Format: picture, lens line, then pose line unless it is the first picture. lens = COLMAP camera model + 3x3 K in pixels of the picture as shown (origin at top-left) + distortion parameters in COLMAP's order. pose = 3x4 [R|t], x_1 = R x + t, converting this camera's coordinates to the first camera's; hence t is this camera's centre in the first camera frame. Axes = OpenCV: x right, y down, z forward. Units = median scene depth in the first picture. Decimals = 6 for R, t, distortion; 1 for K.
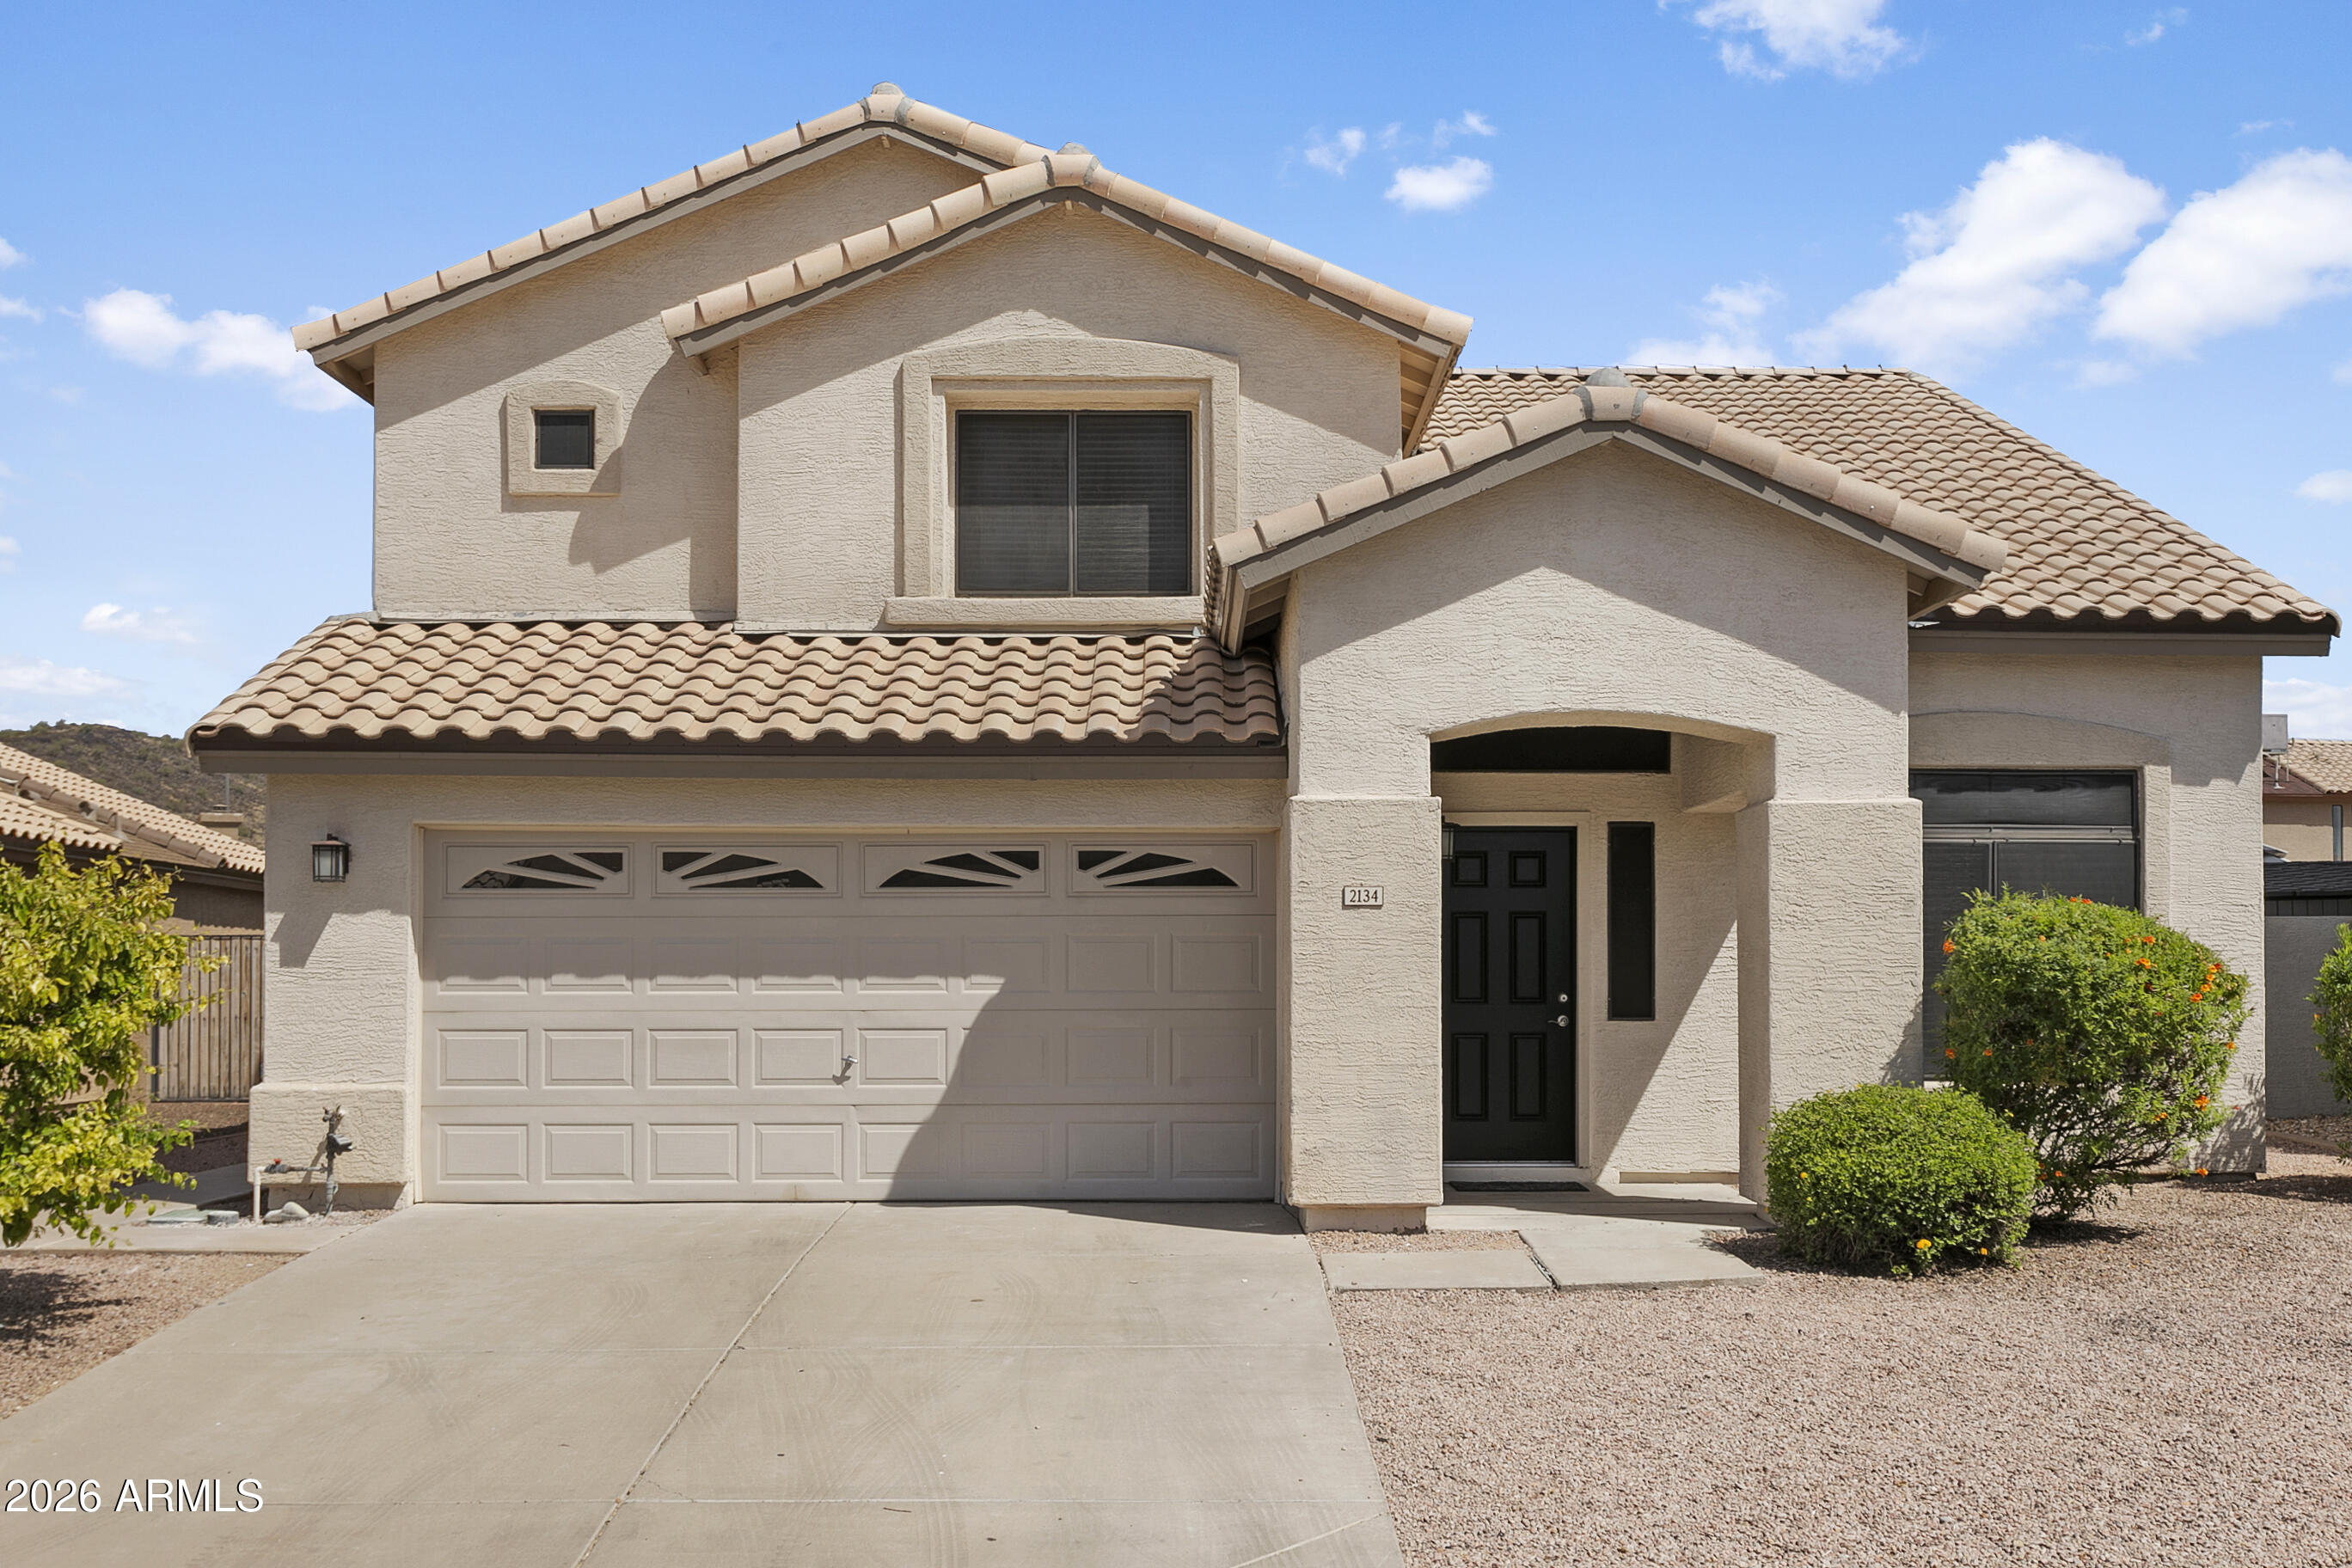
lens RADIAL K [[2591.9, 0, 1175.9], [0, 2591.9, 790.8], [0, 0, 1]] dist [-0.001597, 0.000000]
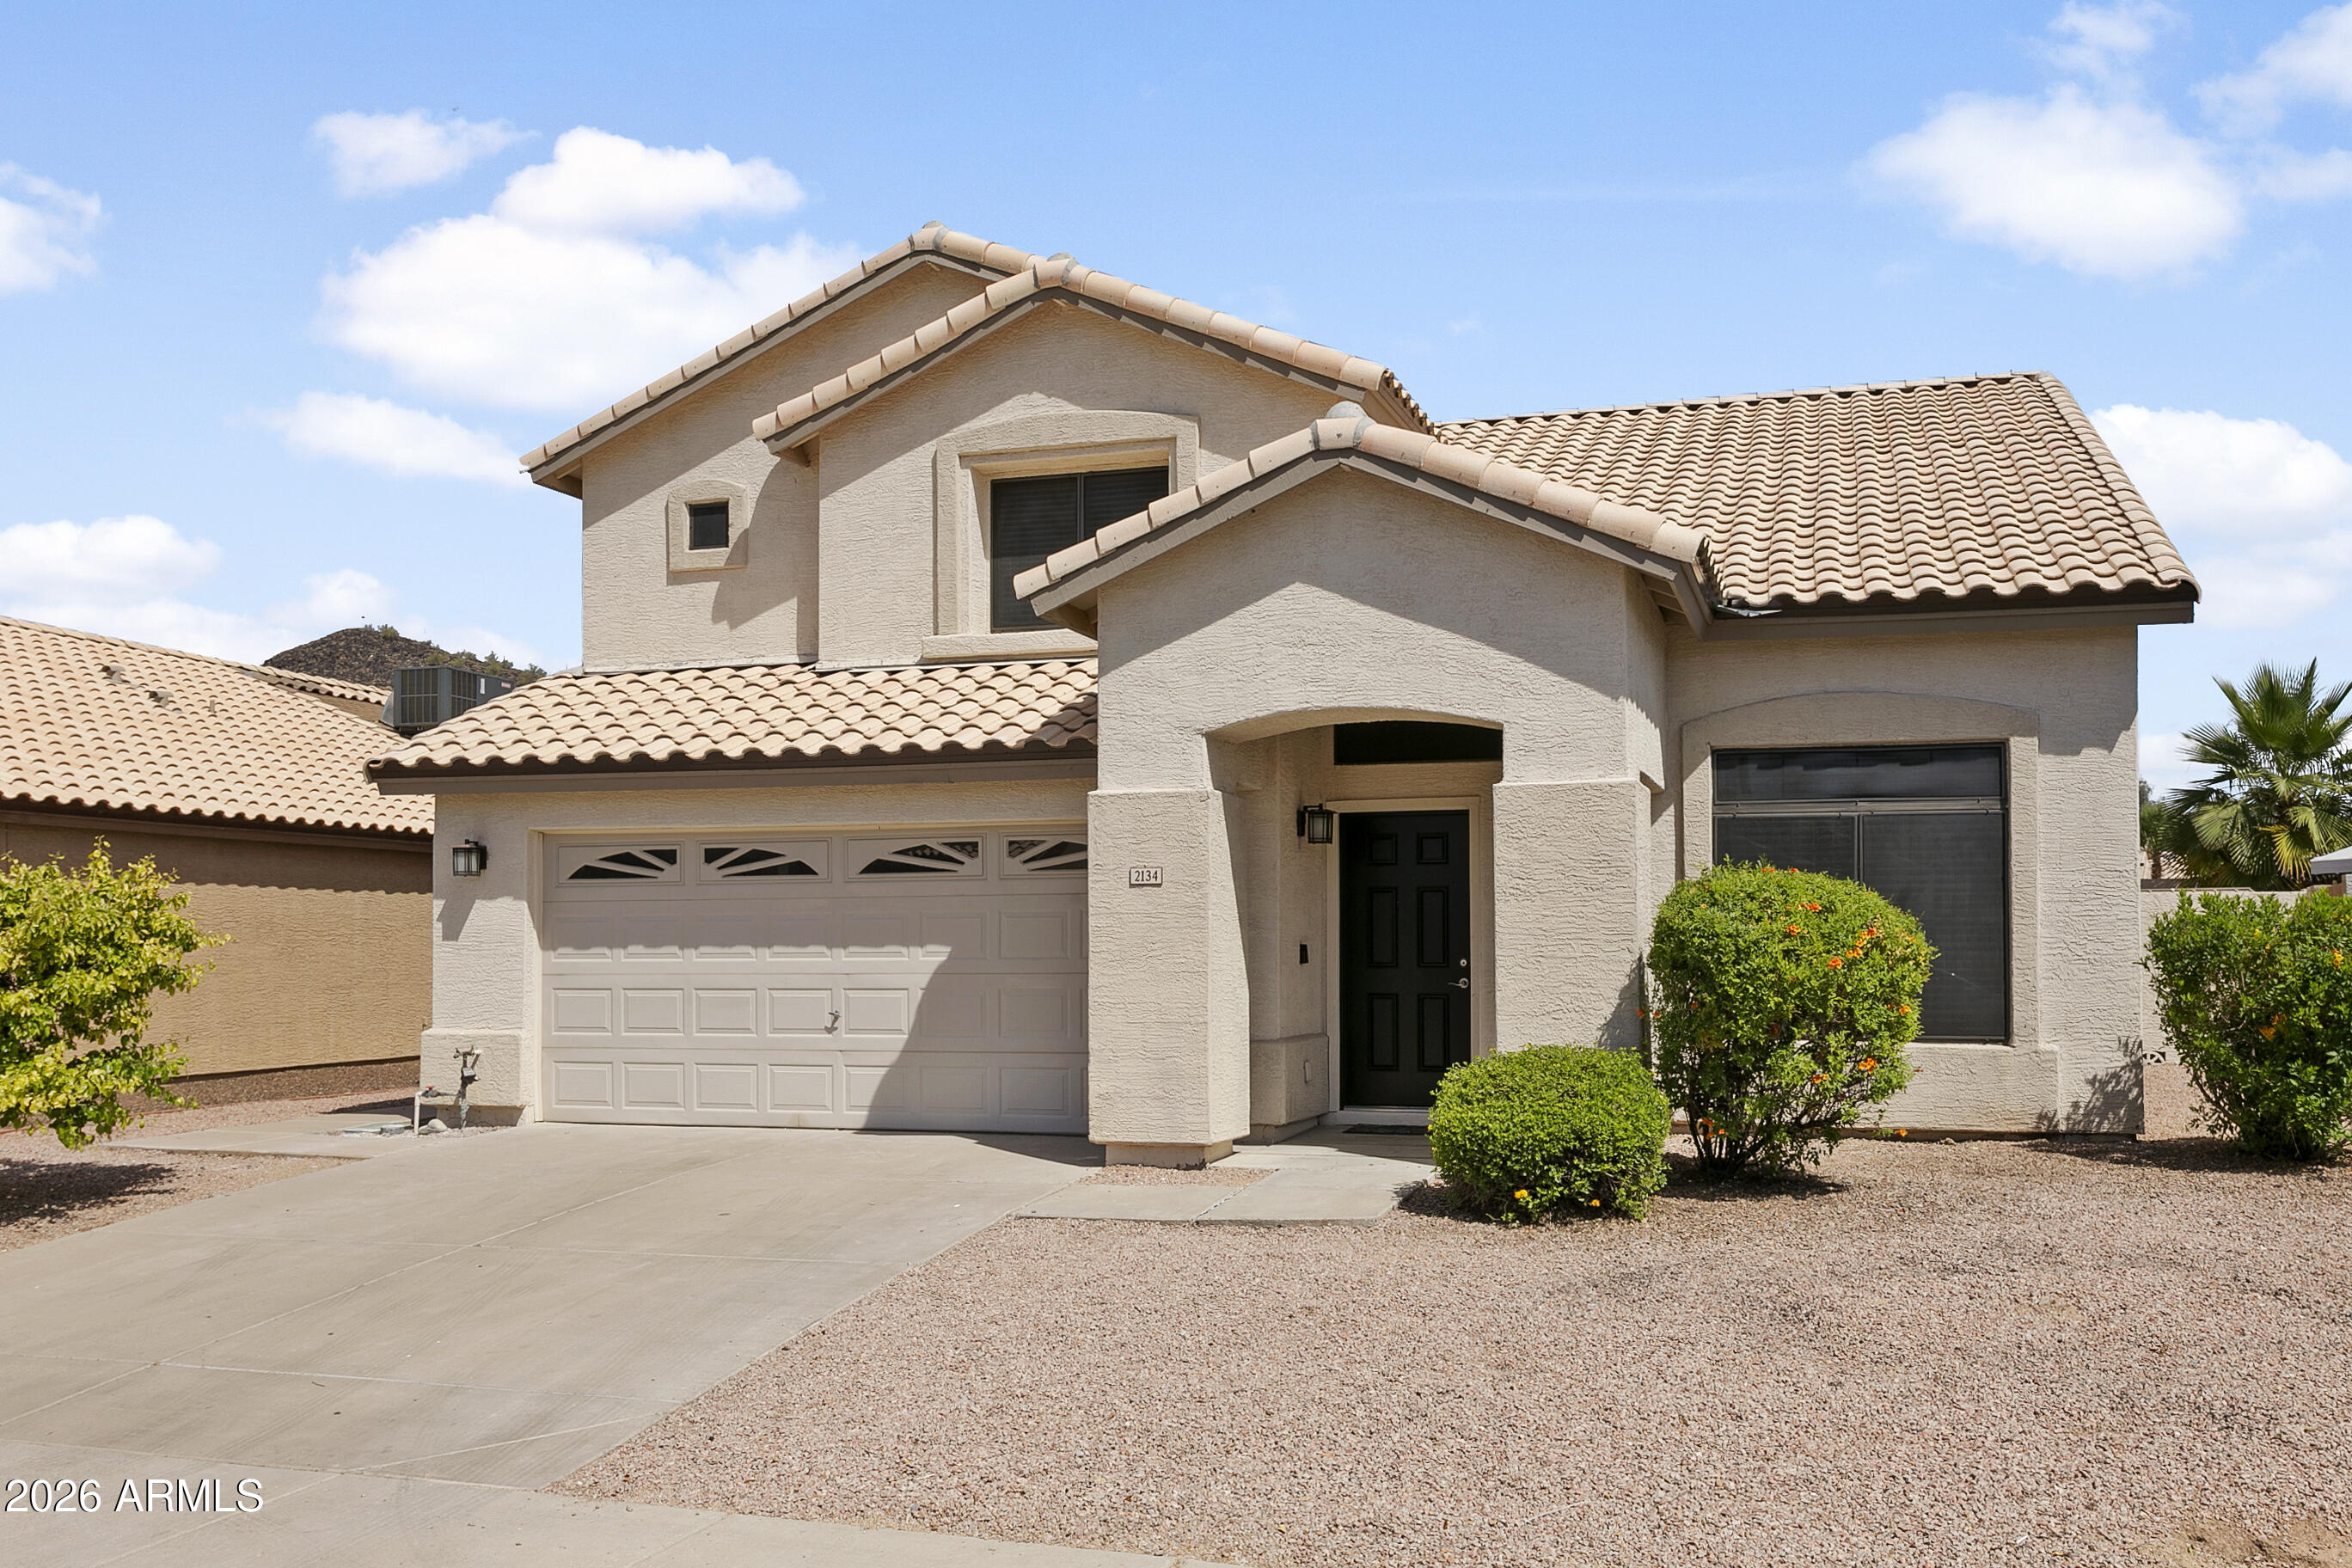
lens RADIAL K [[2107.9, 0, 1176.1], [0, 2107.9, 779.0], [0, 0, 1]] dist [-0.008634, -0.000395]
pose [[0.946137, -0.029212, -0.322446, 0.352809], [0.027597, 0.999573, -0.009578, 0.006099], [0.322588, 0.000163, 0.946540, 0.103145]]
